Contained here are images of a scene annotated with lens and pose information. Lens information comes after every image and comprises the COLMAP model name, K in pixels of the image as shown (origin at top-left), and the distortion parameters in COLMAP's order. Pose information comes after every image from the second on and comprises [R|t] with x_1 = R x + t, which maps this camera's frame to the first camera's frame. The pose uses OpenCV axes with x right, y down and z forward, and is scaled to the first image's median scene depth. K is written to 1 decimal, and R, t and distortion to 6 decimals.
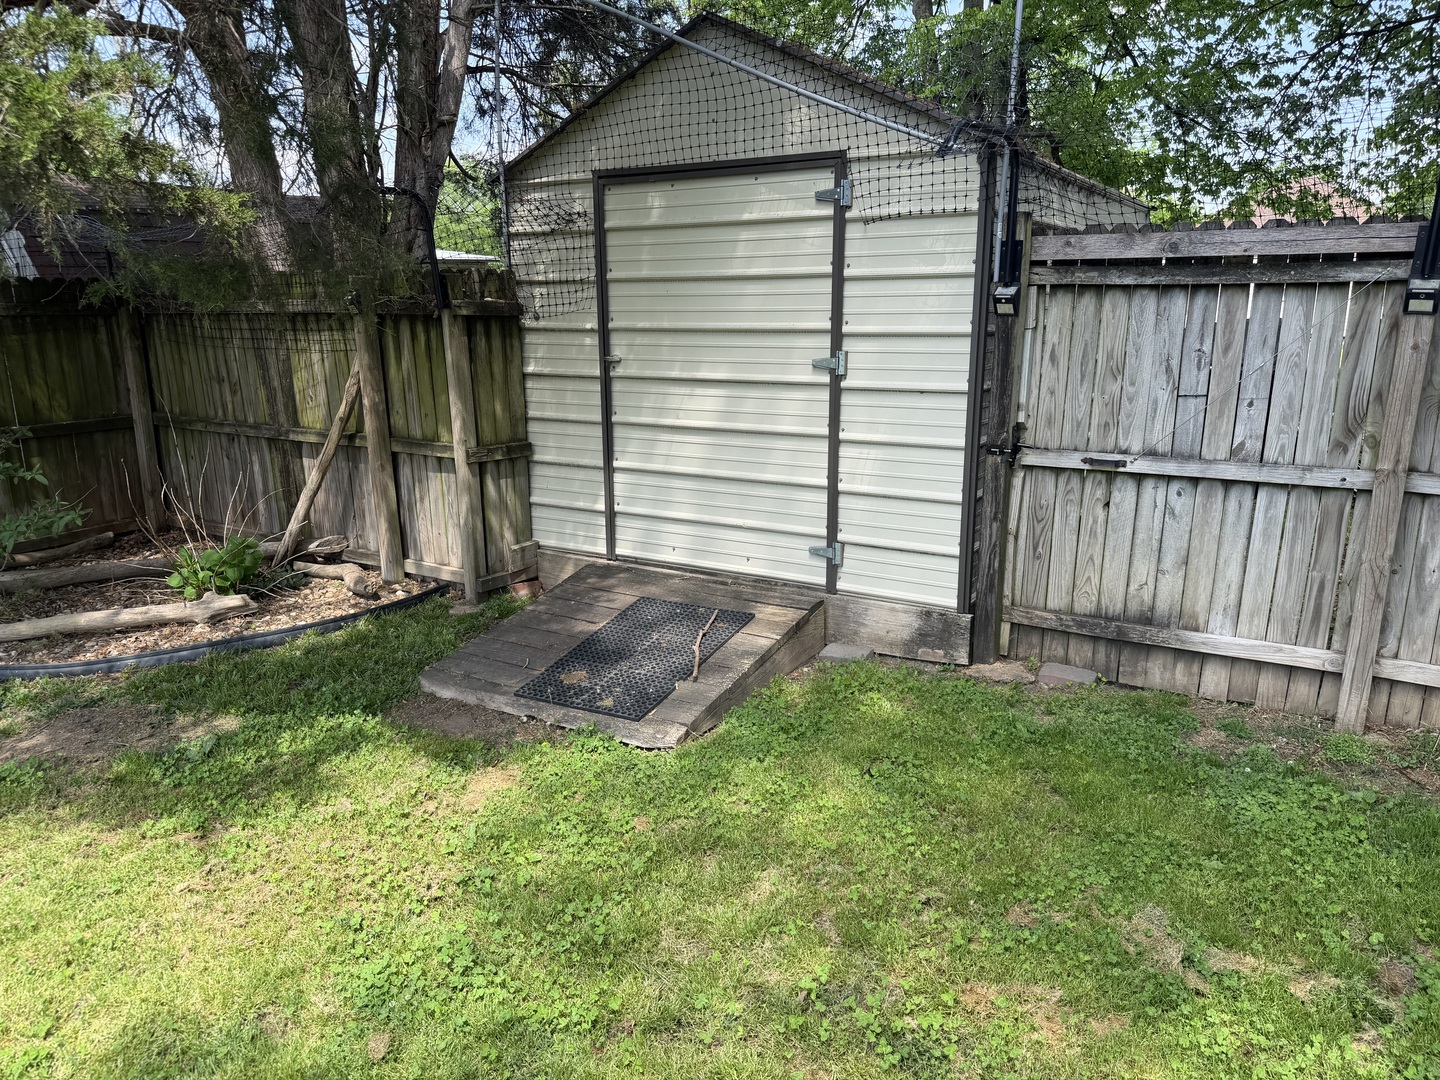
lens RADIAL K [[1012.5, 0, 722.9], [0, 1012.5, 547.1], [0, 0, 1]] dist [0.120042, -0.199844]
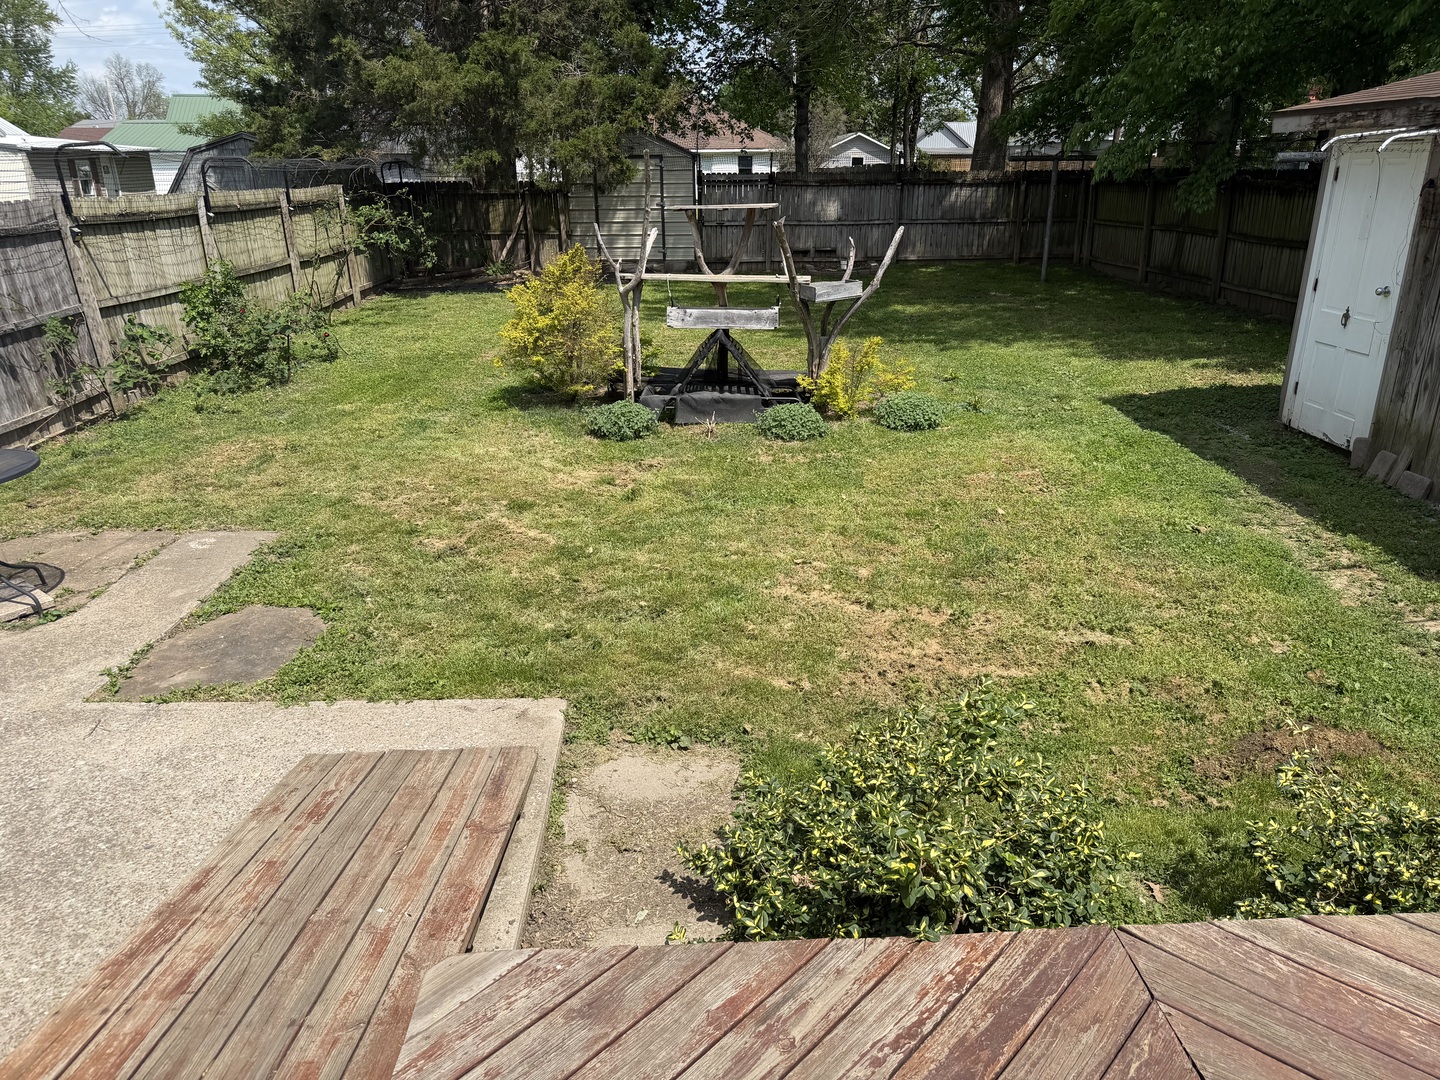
lens RADIAL K [[1012.5, 0, 722.9], [0, 1012.5, 547.1], [0, 0, 1]] dist [0.120042, -0.199844]
pose [[0.842978, -0.195559, 0.501144, -1.982025], [0.131251, 0.978198, 0.160939, 0.539960], [-0.521691, -0.069892, 0.850267, -2.733449]]
